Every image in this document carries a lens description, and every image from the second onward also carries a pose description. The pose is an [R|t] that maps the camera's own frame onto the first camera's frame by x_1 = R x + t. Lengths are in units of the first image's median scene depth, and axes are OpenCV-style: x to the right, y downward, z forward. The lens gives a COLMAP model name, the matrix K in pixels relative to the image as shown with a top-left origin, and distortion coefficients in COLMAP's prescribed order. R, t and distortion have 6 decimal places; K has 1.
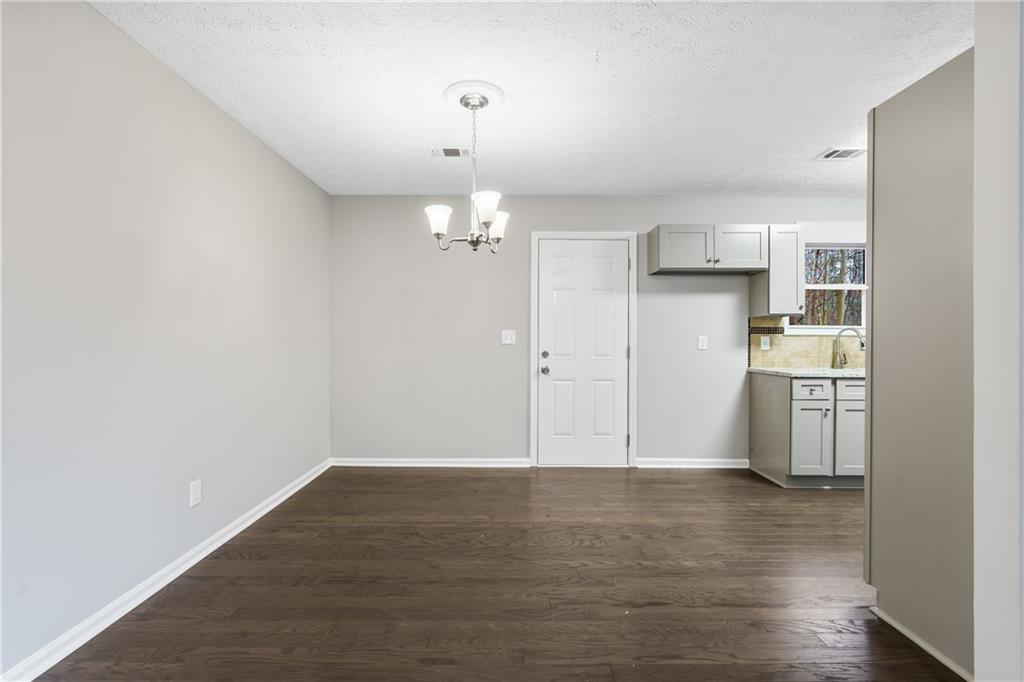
lens RADIAL K [[460.9, 0, 509.4], [0, 460.9, 343.3], [0, 0, 1]] dist [-0.011674, 0.001488]
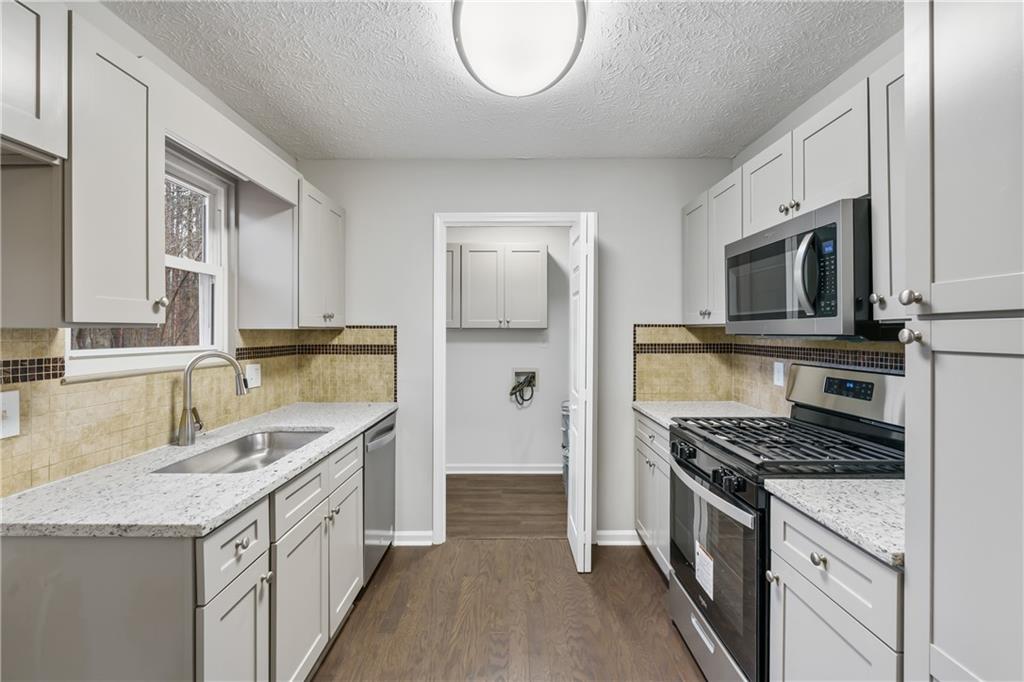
lens RADIAL K [[460.9, 0, 512.7], [0, 460.9, 331.1], [0, 0, 1]] dist [-0.011674, 0.001488]
pose [[-0.016931, -0.003906, 0.999849, 0.258531], [-0.002165, 0.999990, 0.003870, -0.056530], [-0.999854, -0.002099, -0.016940, 0.677759]]
